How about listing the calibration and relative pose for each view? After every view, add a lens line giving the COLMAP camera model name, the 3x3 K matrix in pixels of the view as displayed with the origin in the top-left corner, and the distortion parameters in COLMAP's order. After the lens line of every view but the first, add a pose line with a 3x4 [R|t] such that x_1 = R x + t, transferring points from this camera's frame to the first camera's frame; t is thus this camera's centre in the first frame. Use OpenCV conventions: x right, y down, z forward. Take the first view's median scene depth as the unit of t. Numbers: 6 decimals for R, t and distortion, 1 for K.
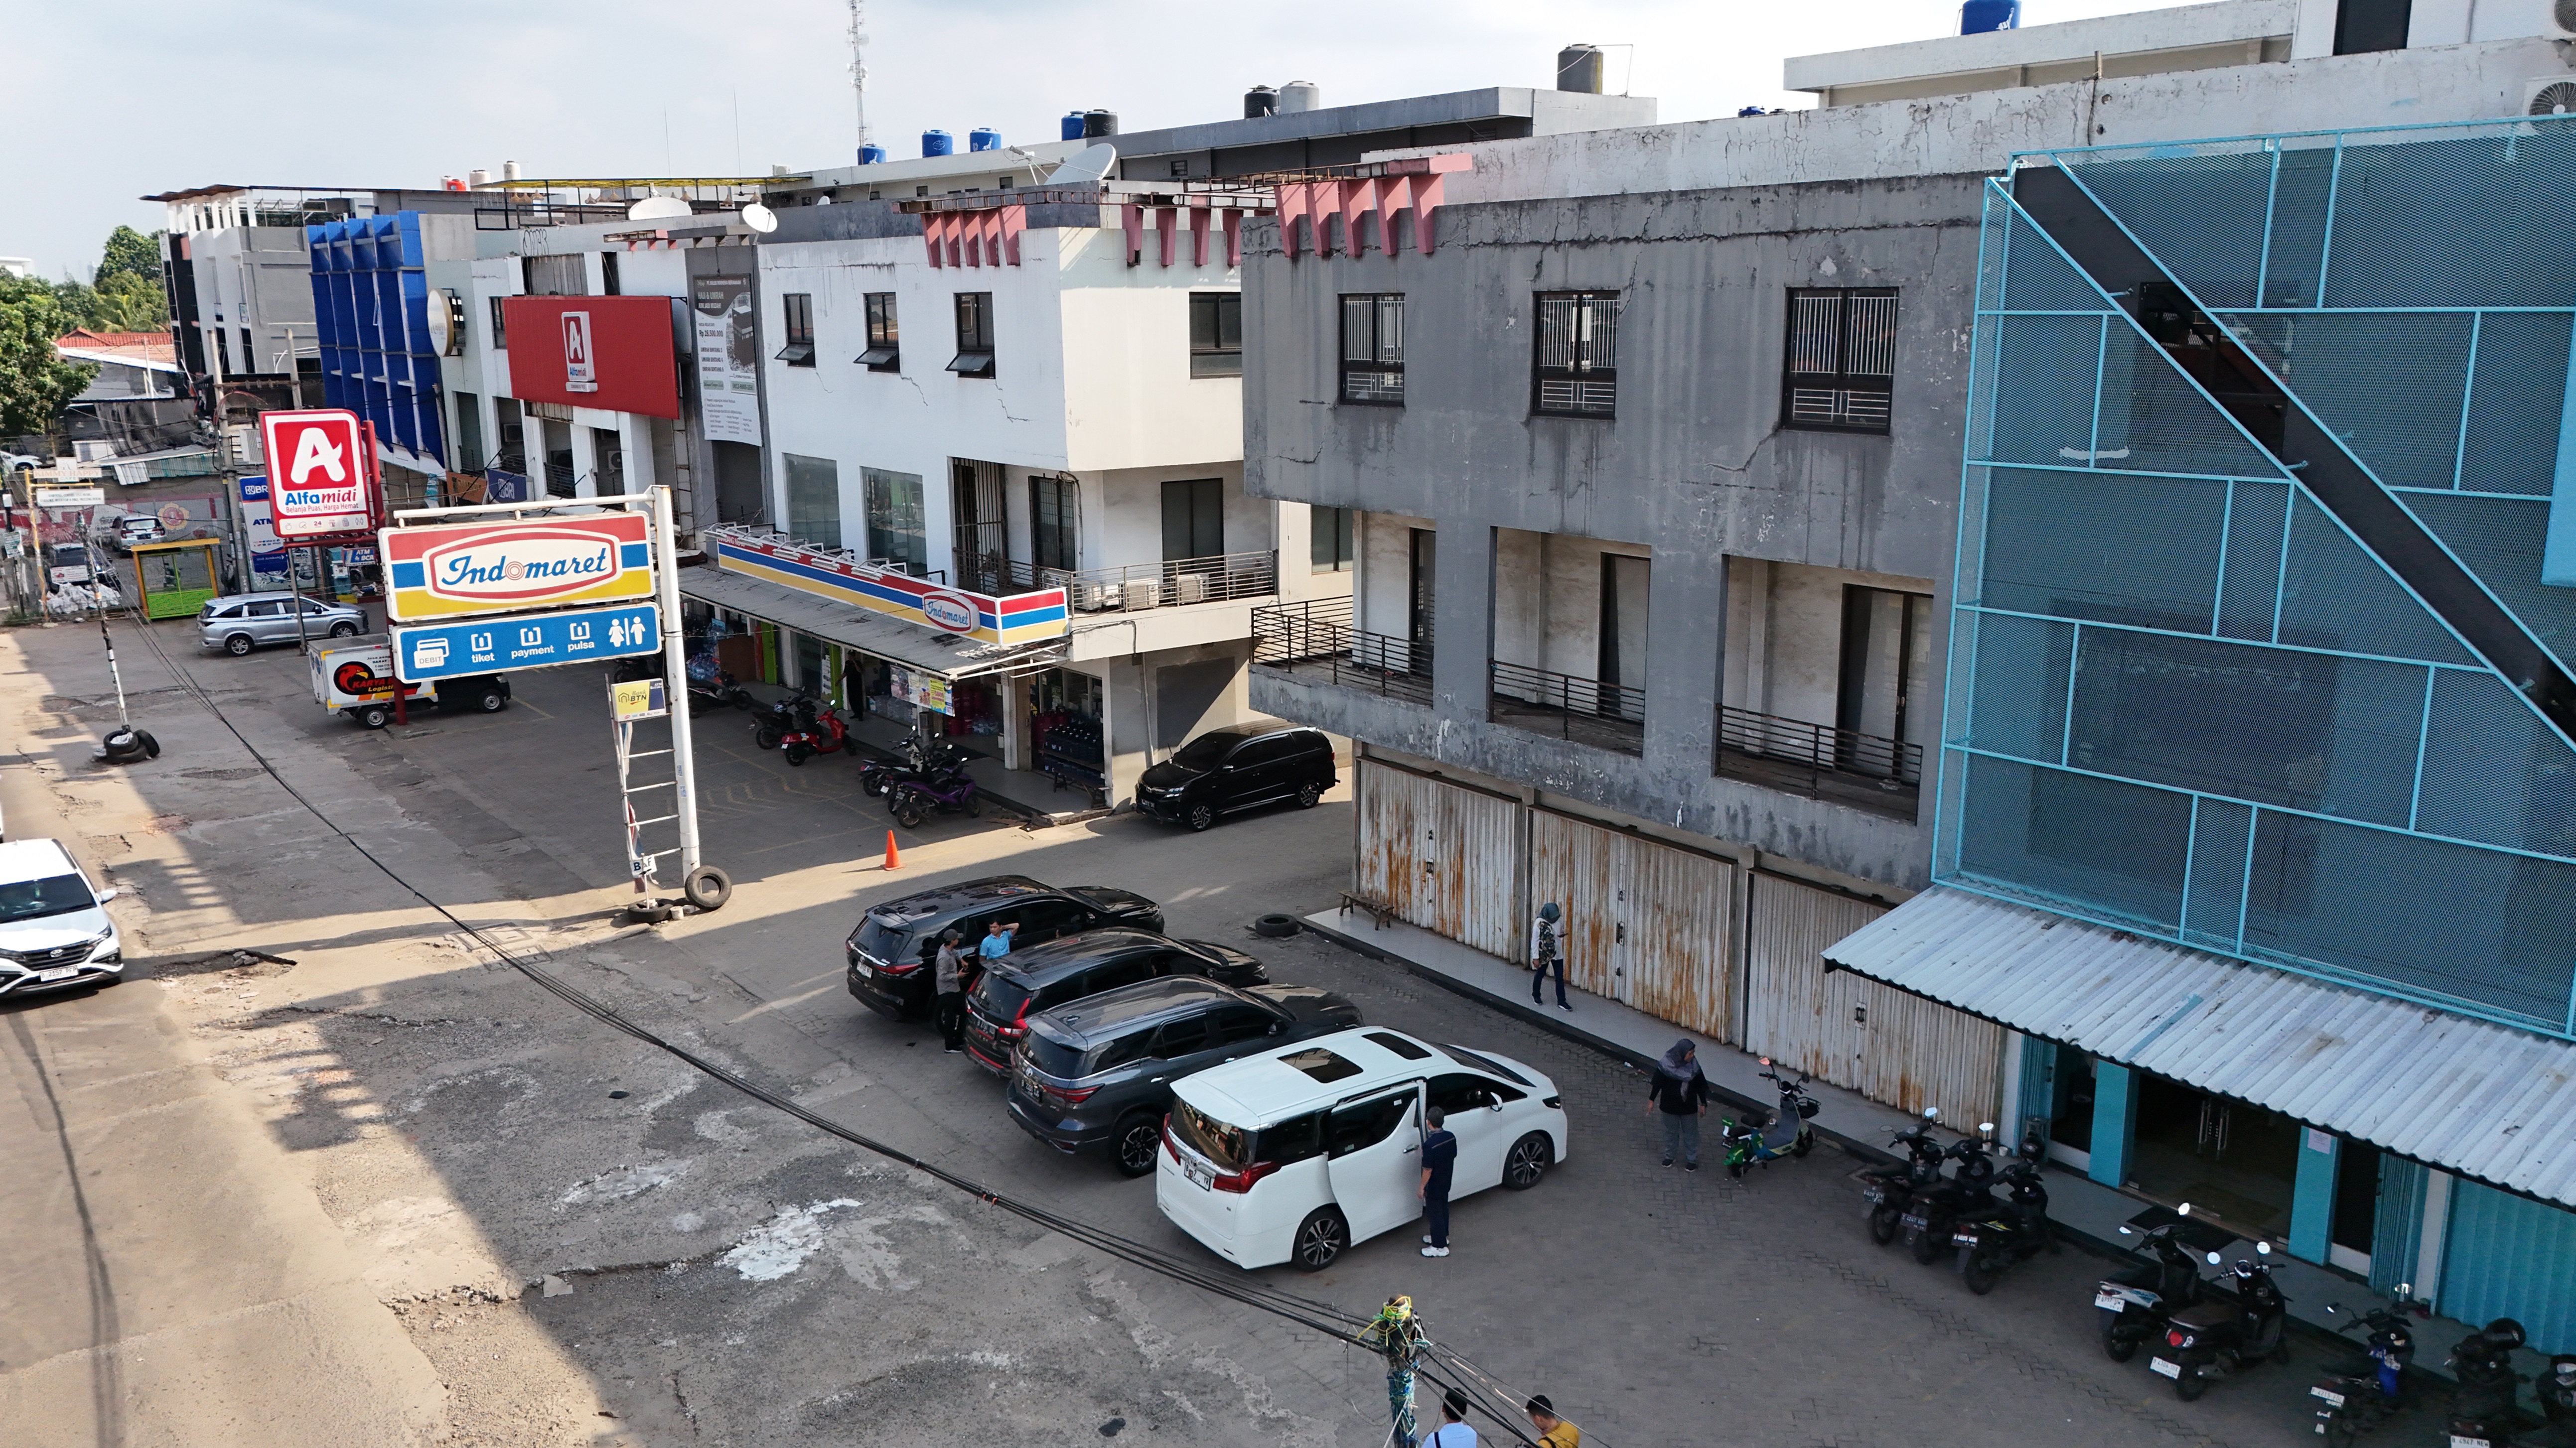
lens RADIAL K [[1896.7, 0, 1293.3], [0, 1896.7, 727.9], [0, 0, 1]] dist [0.033292, -0.011146]
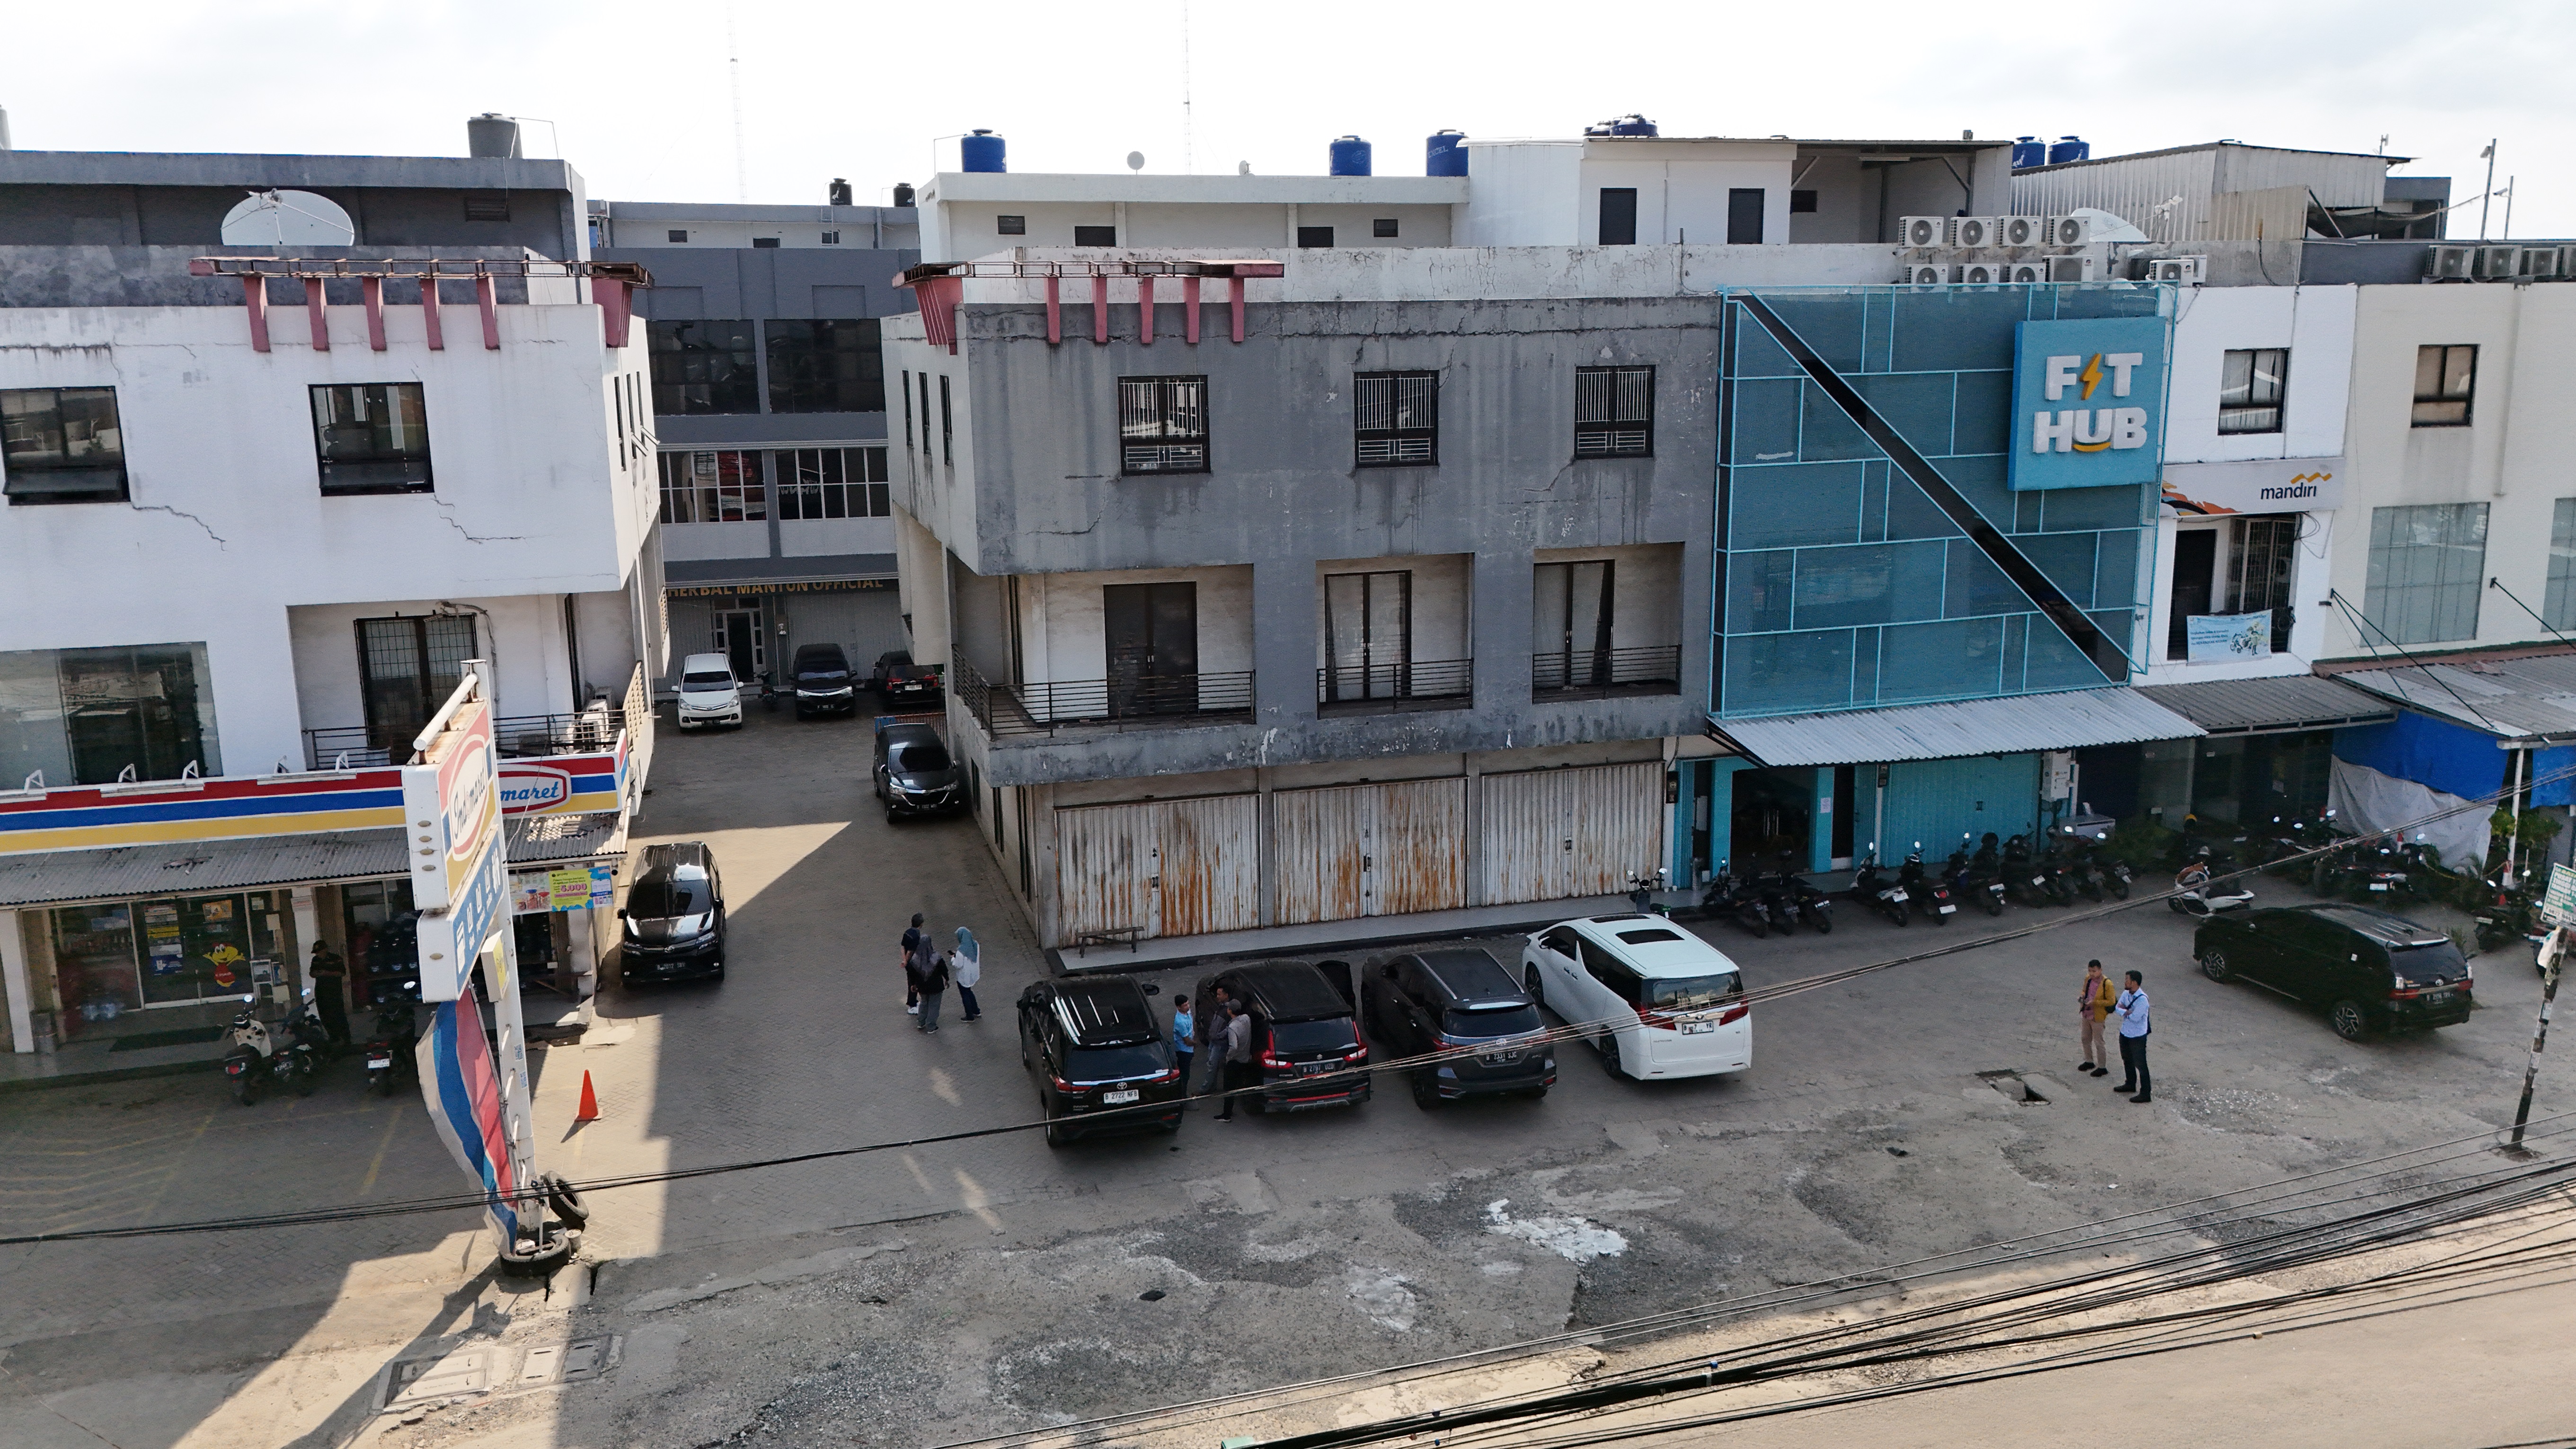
lens RADIAL K [[1897.2, 0, 1284.8], [0, 1897.2, 722.5], [0, 0, 1]] dist [0.033292, -0.011146]
pose [[0.384999, -0.184594, 0.904268, -1.159241], [0.216607, 0.970499, 0.105891, -0.154957], [-0.897138, 0.155103, 0.413625, 0.582624]]
